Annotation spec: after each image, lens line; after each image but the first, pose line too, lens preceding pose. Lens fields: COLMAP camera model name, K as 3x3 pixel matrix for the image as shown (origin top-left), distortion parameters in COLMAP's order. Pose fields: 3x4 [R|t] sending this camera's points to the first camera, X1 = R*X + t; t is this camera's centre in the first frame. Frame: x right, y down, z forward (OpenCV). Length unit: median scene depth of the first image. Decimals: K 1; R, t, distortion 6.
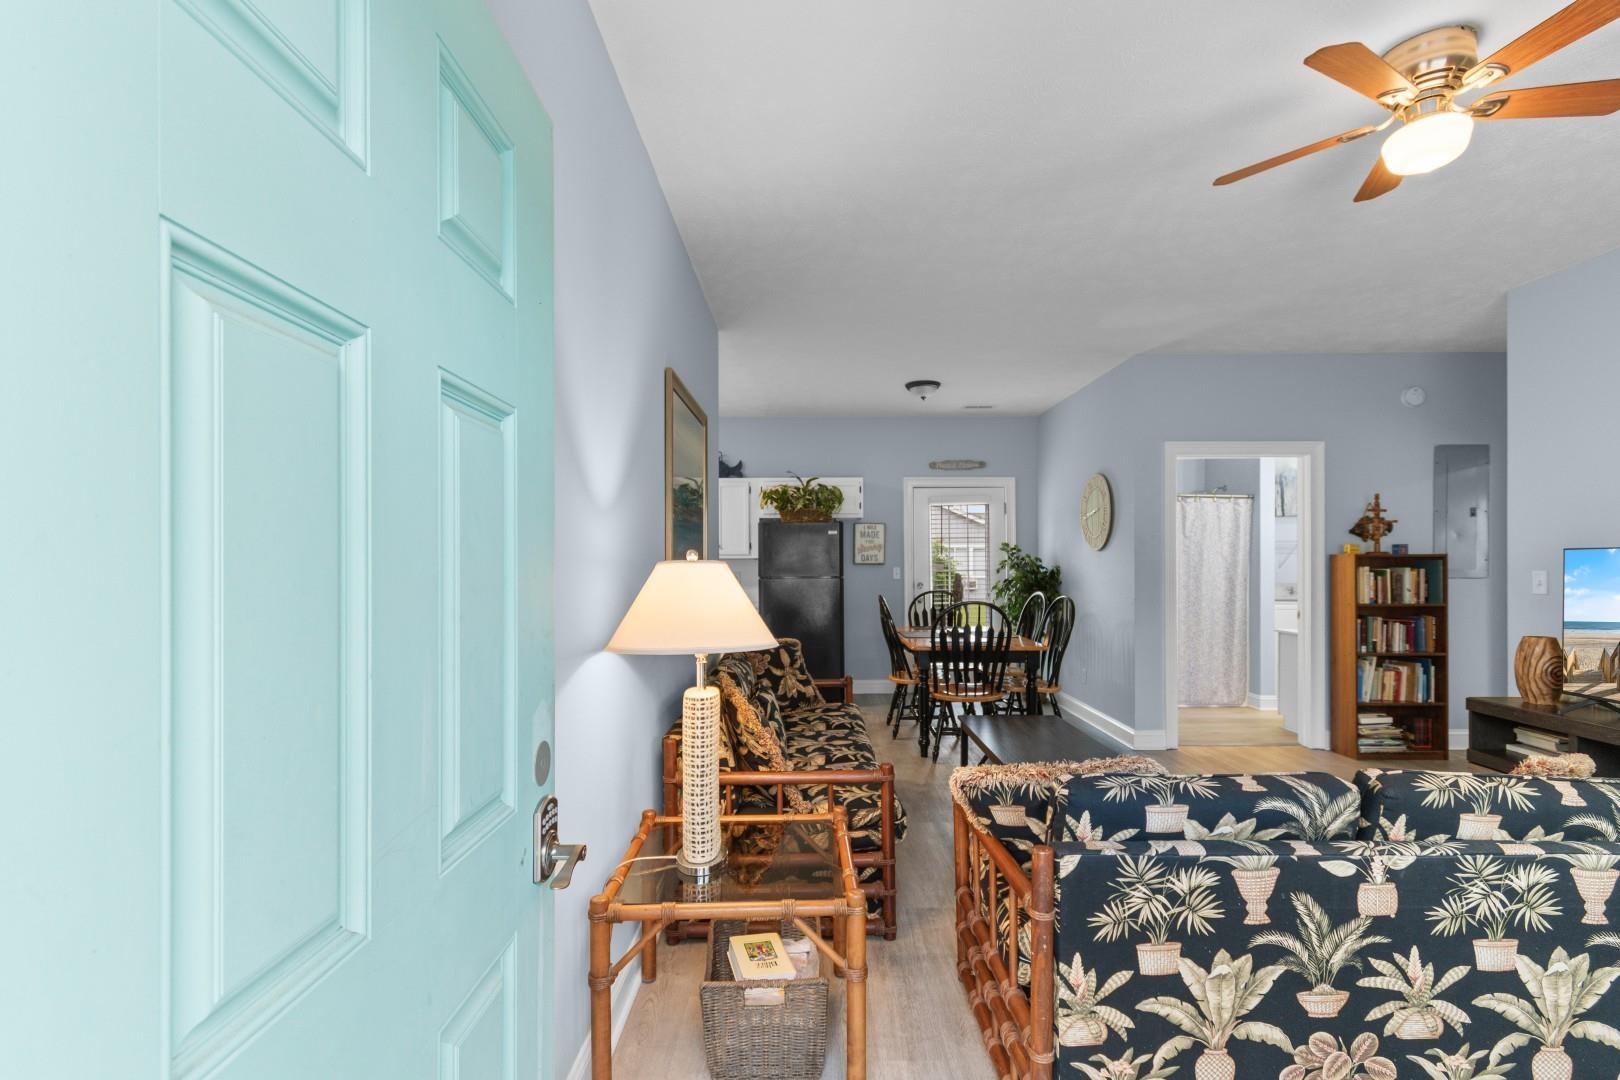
lens RADIAL K [[736.9, 0, 816.3], [0, 736.9, 559.7], [0, 0, 1]] dist [-0.000720, -0.000911]
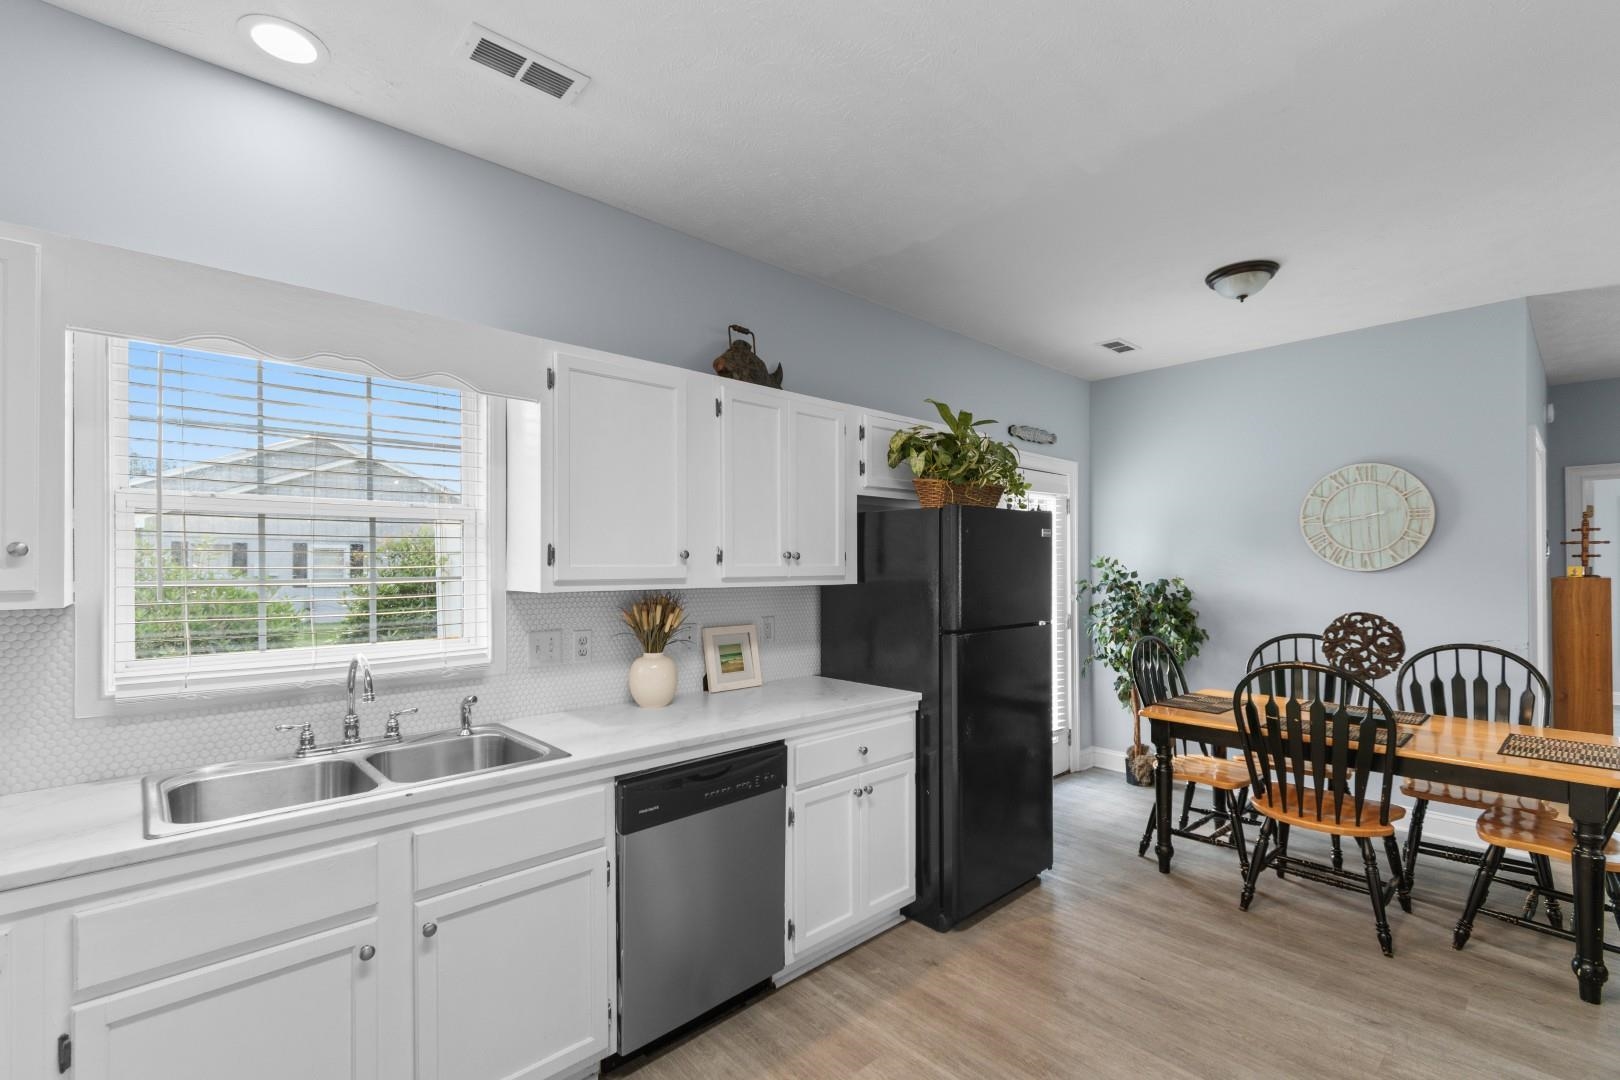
lens RADIAL K [[712.0, 0, 815.0], [0, 712.0, 563.6], [0, 0, 1]] dist [0.000674, -0.000268]
pose [[0.741570, 0.004317, 0.670862, -0.542659], [-0.003047, 0.999991, -0.003068, -0.018890], [-0.670869, 0.000231, 0.741576, 0.978028]]
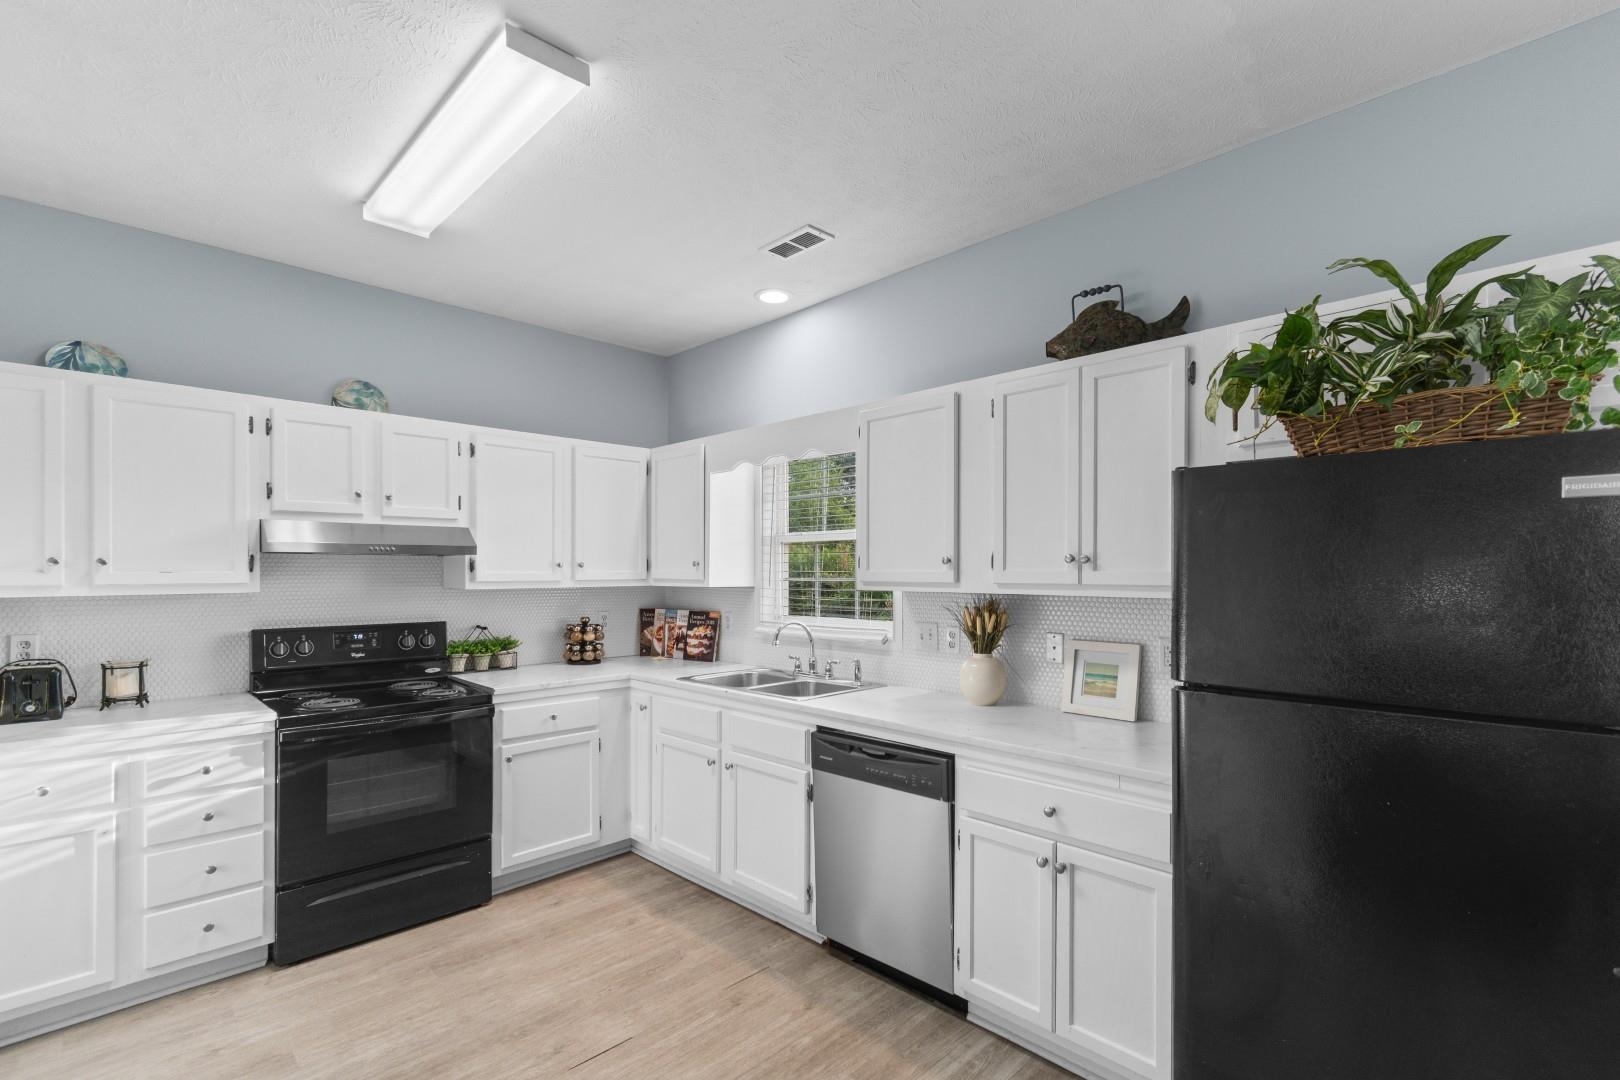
lens RADIAL K [[732.3, 0, 806.8], [0, 732.3, 571.3], [0, 0, 1]] dist [0.004097, 0.000443]
pose [[0.692819, 0.006119, -0.721086, 0.025006], [-0.000951, 0.999971, 0.007572, -0.022140], [0.721111, -0.004560, 0.692805, 0.956235]]
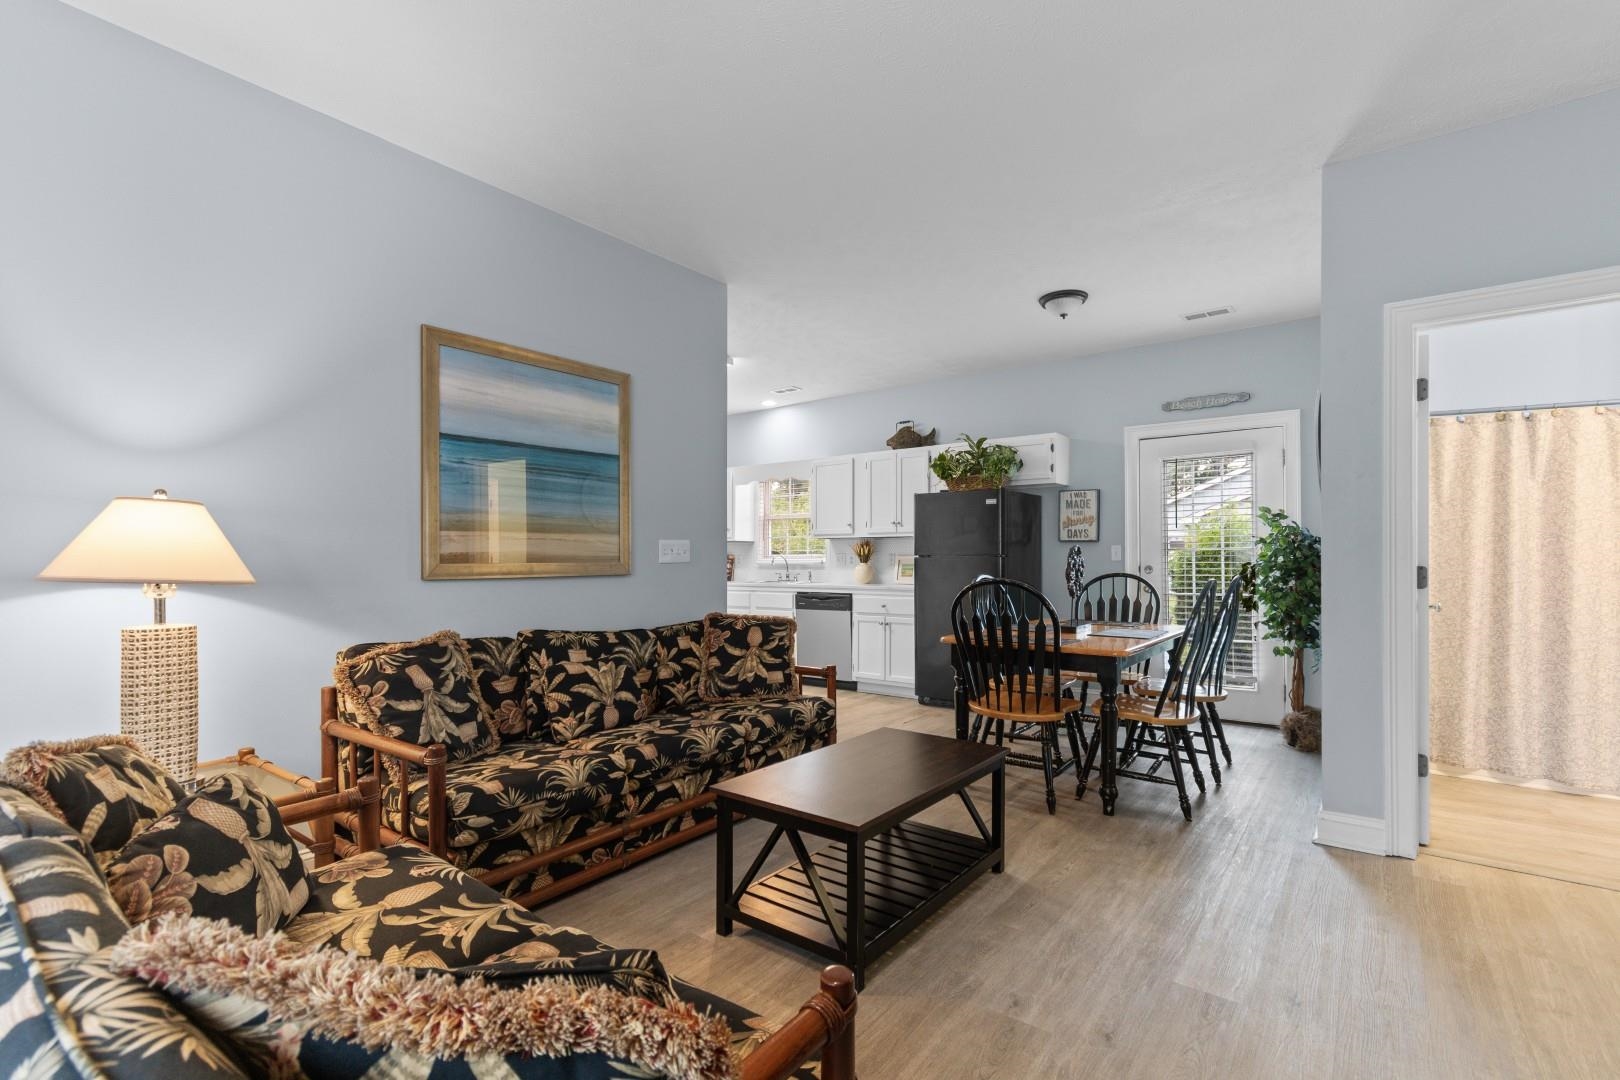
lens RADIAL K [[736.9, 0, 816.3], [0, 736.9, 559.7], [0, 0, 1]] dist [-0.000720, -0.000911]
pose [[0.789530, 0.002611, -0.613707, 0.489592], [0.000661, 0.999987, 0.005106, 0.030746], [0.613712, -0.004437, 0.789517, 0.299262]]
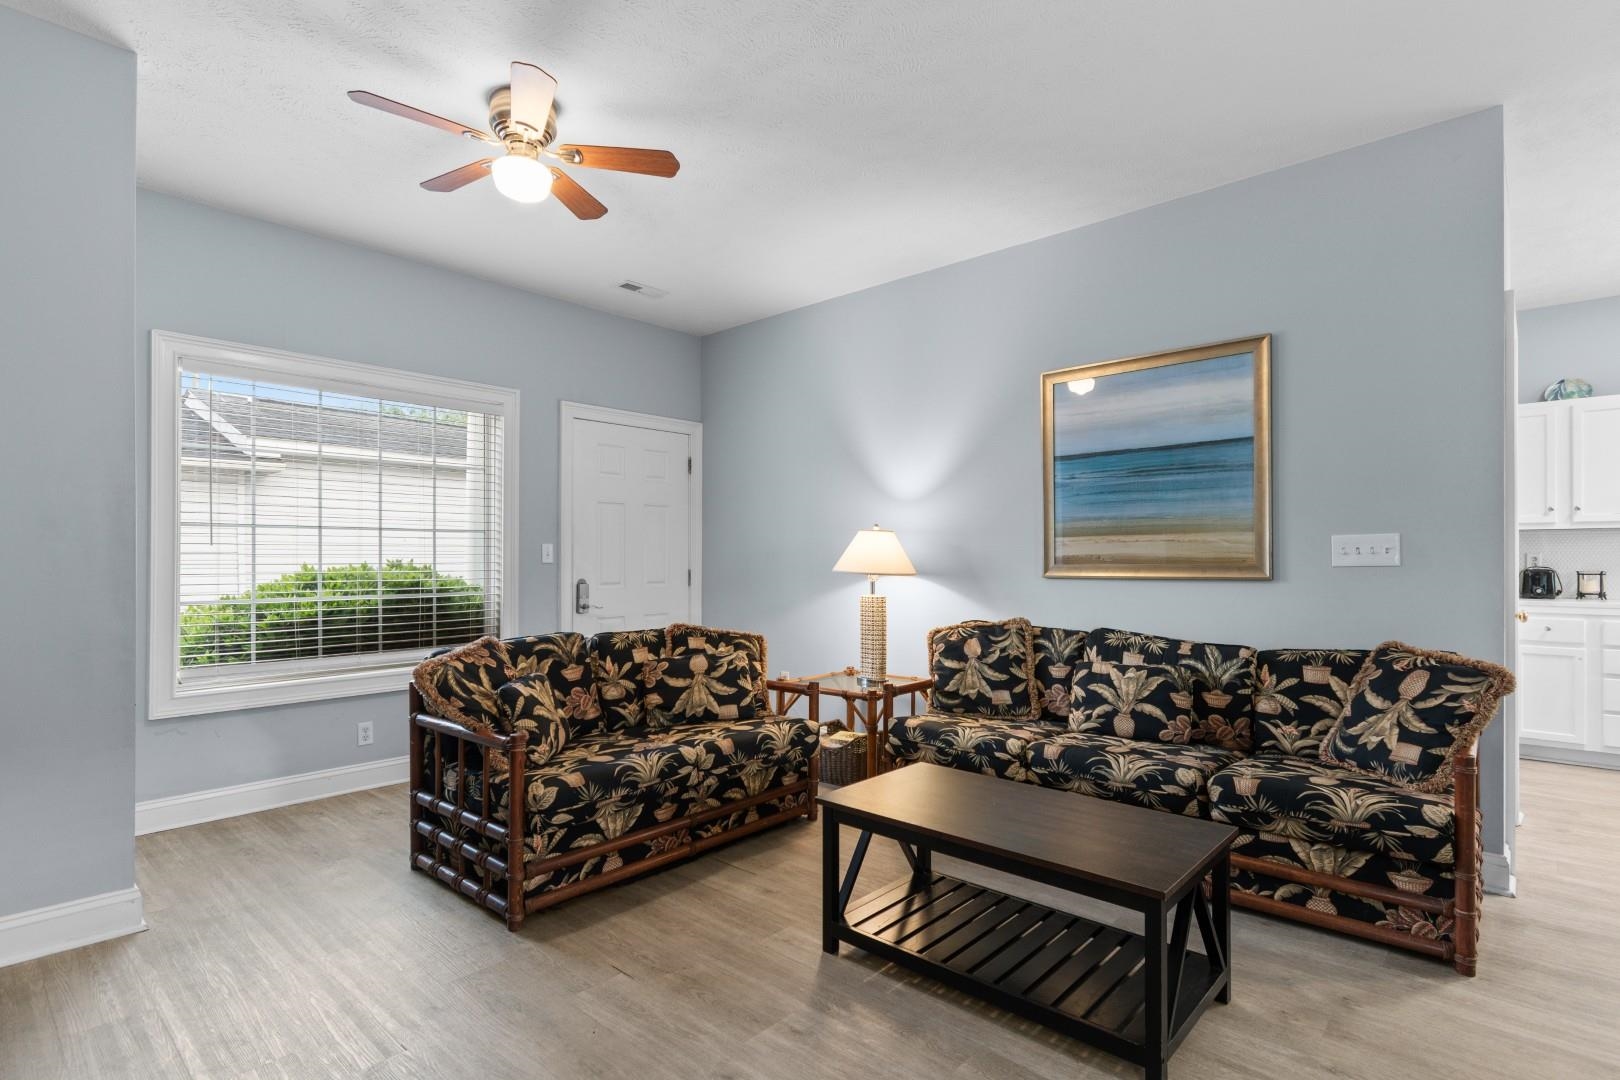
lens RADIAL K [[800.7, 0, 810.9], [0, 800.7, 557.0], [0, 0, 1]] dist [0.000857, -0.000360]
pose [[-0.683374, 0.000206, -0.730069, 0.619249], [0.004761, 0.999980, -0.004174, 0.031509], [0.730053, -0.006328, -0.683361, 0.942457]]
